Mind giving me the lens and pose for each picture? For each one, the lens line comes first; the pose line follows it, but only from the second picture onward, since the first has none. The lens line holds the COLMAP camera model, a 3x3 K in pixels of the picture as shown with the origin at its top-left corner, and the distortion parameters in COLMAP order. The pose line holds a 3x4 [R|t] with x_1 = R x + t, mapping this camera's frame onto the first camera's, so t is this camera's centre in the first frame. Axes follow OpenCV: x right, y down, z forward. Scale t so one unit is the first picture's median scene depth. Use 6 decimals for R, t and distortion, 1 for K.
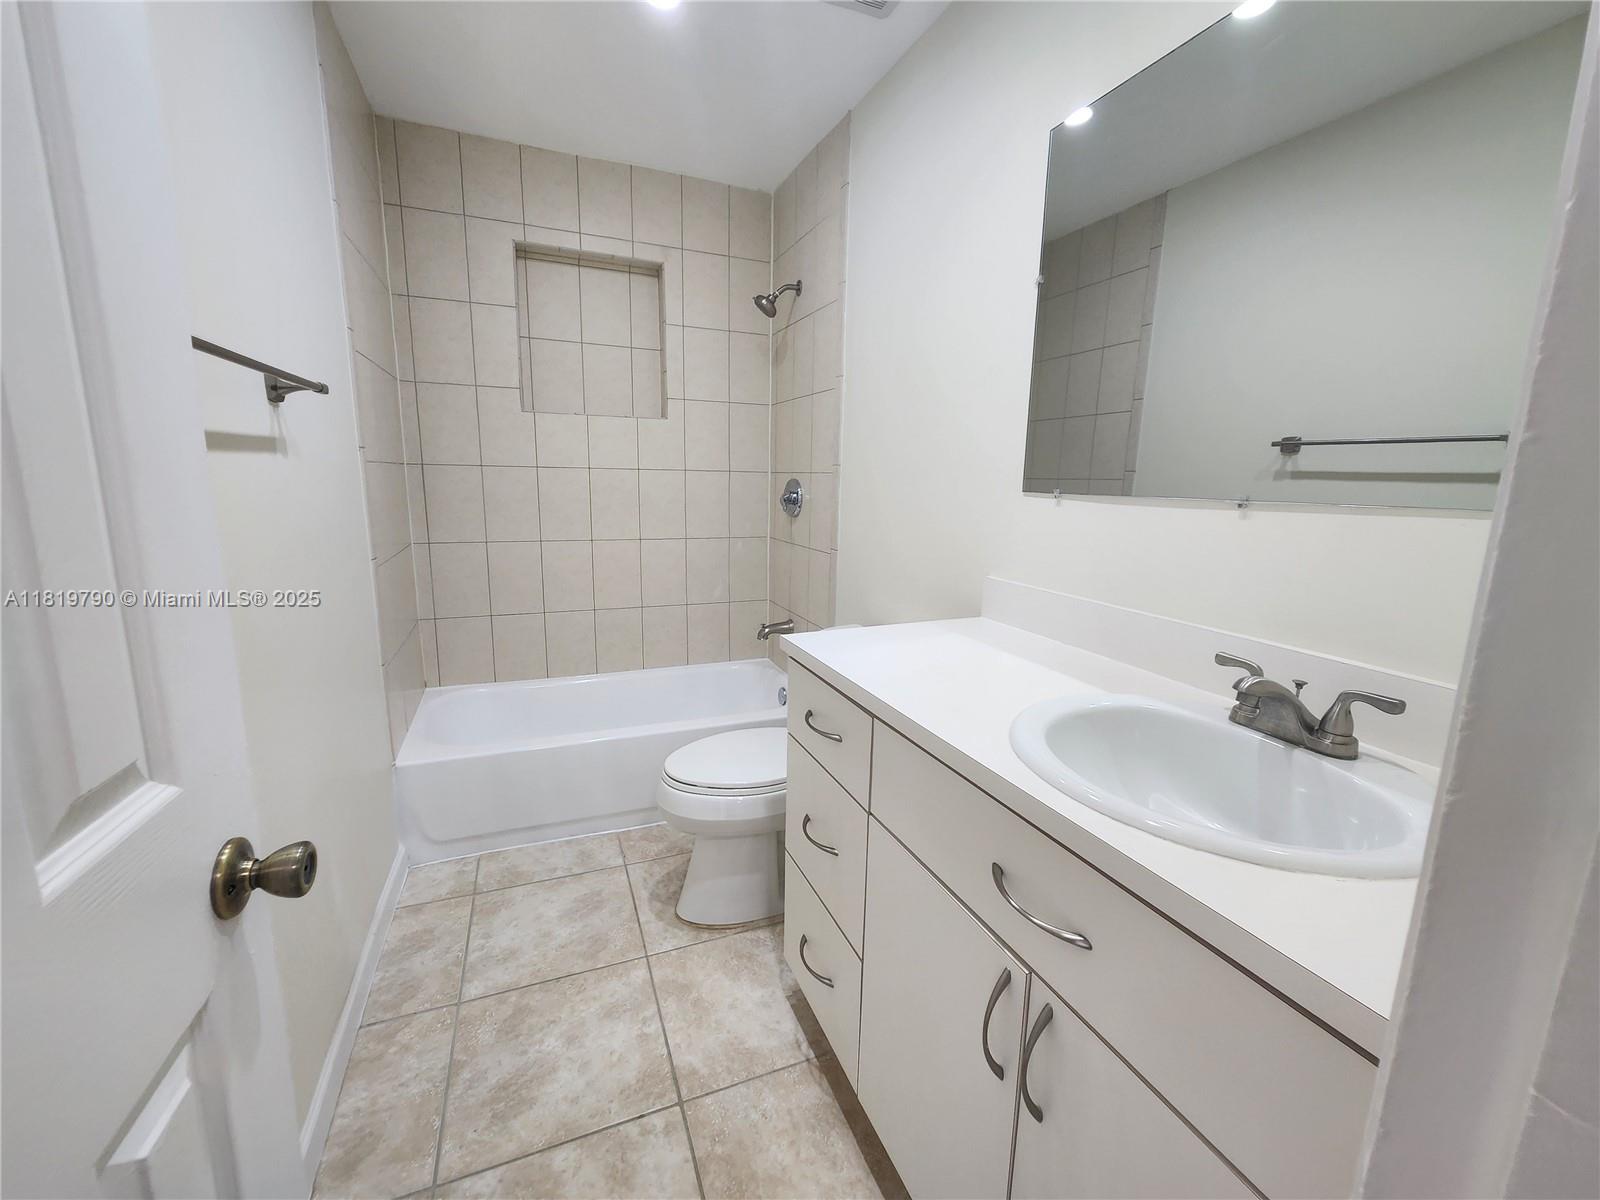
lens RADIAL K [[653.1, 0, 801.5], [0, 653.1, 601.7], [0, 0, 1]] dist [0.005610, -0.002750]
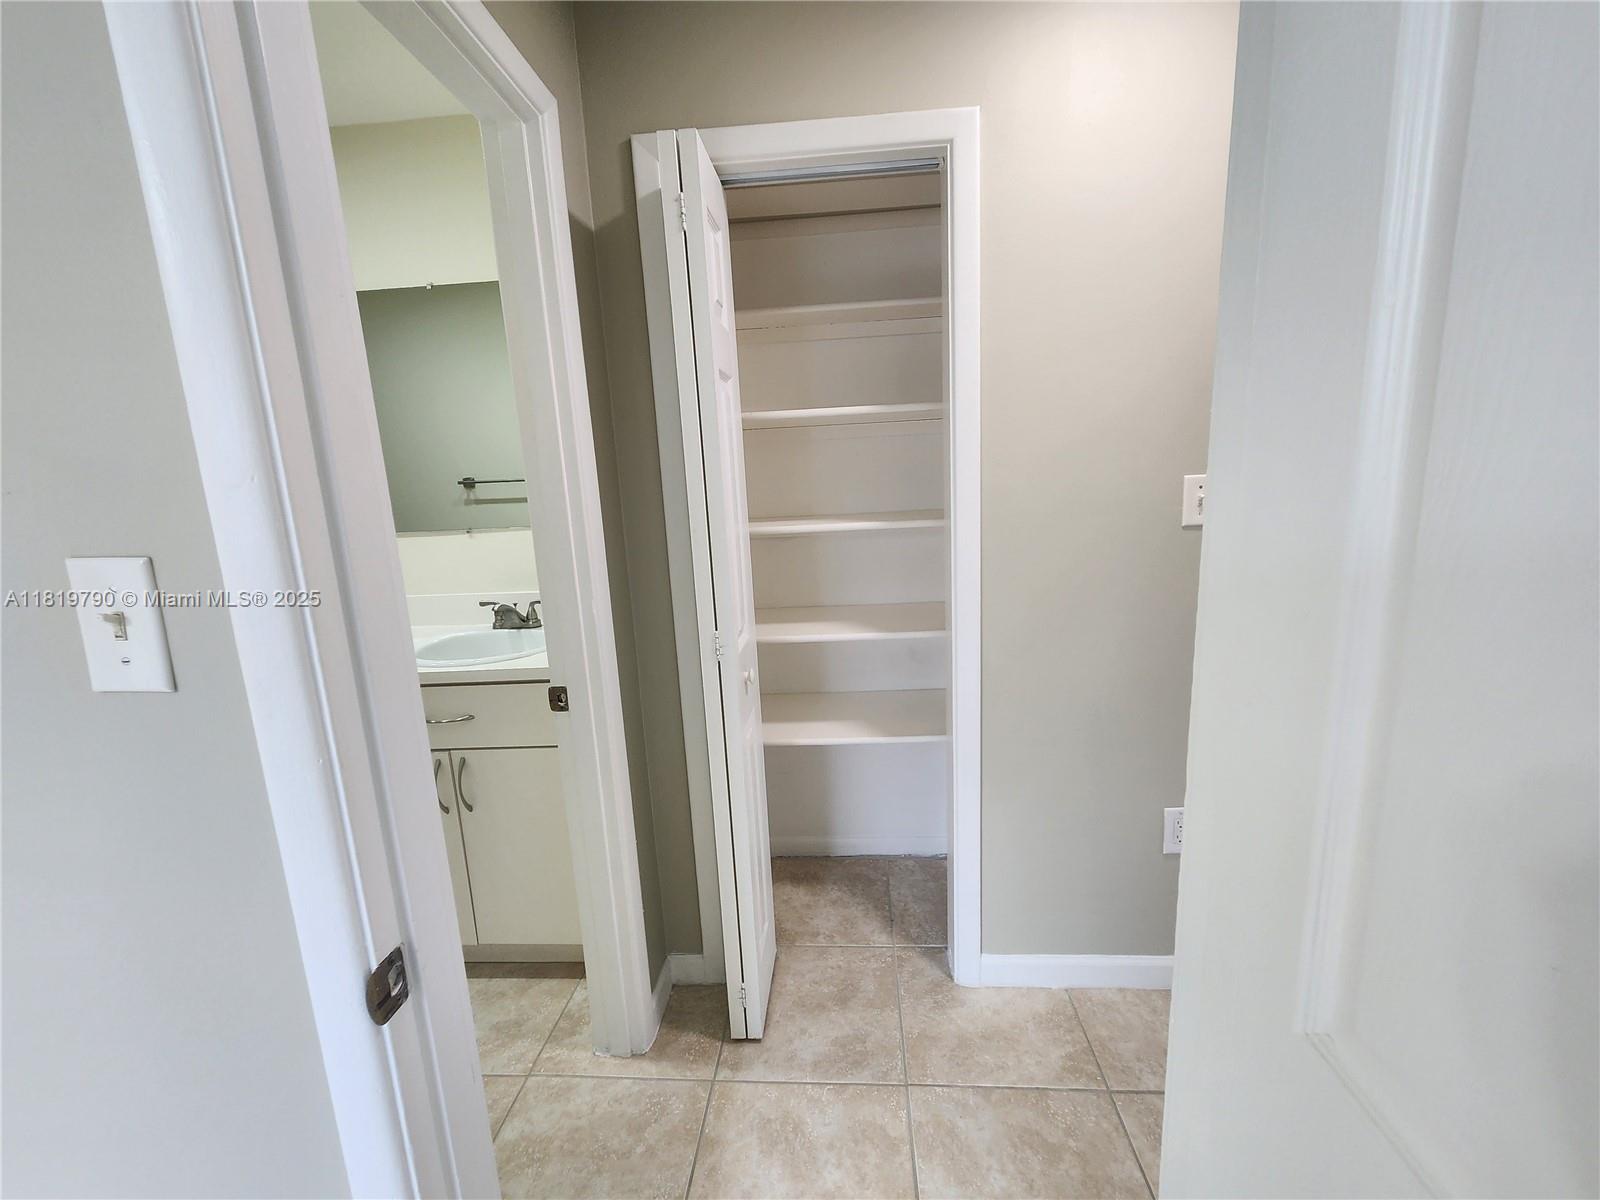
lens RADIAL K [[653.1, 0, 808.2], [0, 653.1, 599.5], [0, 0, 1]] dist [0.005610, -0.002750]
pose [[0.437118, -0.203959, 0.875973, -0.596423], [0.221015, 0.968443, 0.115201, 0.050215], [-0.871826, 0.143247, 0.468402, -0.731318]]
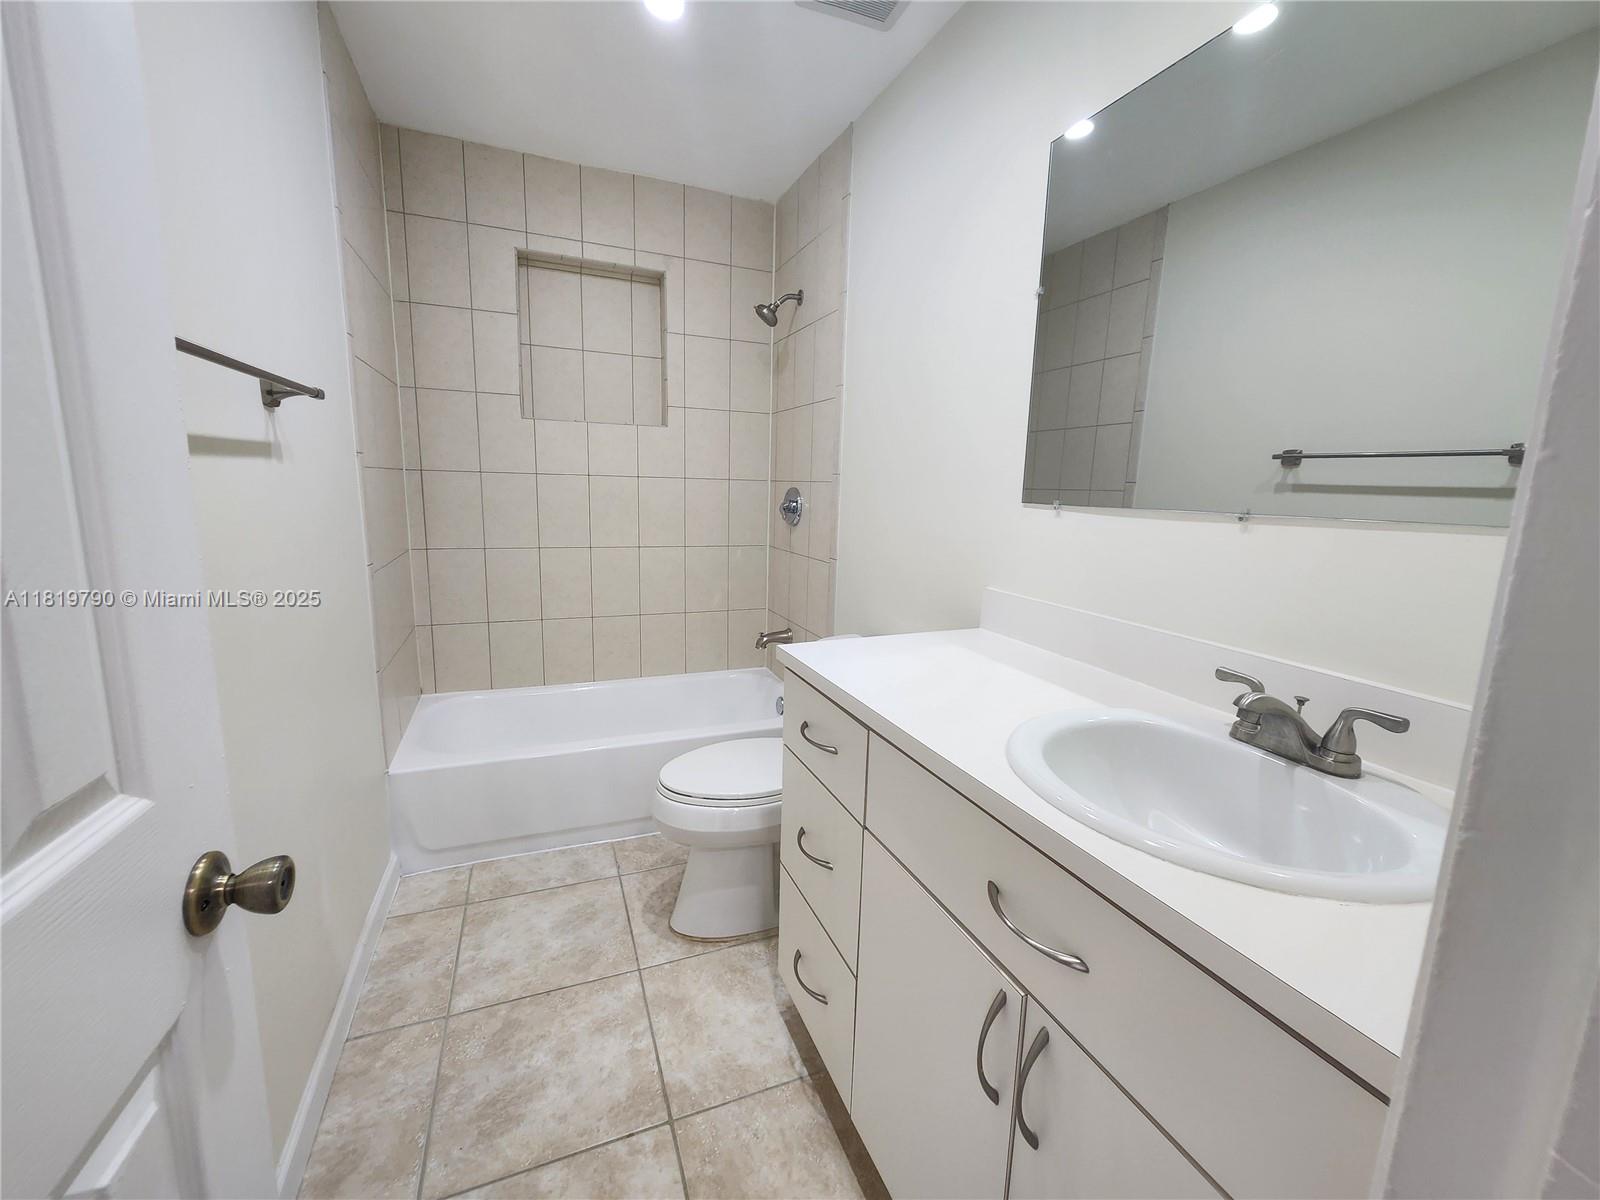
lens RADIAL K [[653.1, 0, 801.8], [0, 653.1, 602.0], [0, 0, 1]] dist [0.005610, -0.002750]
pose [[0.999966, 0.008273, -0.000268, 0.005844], [-0.008276, 0.999893, -0.012049, -0.003055], [0.000168, 0.012051, 0.999927, 0.009365]]
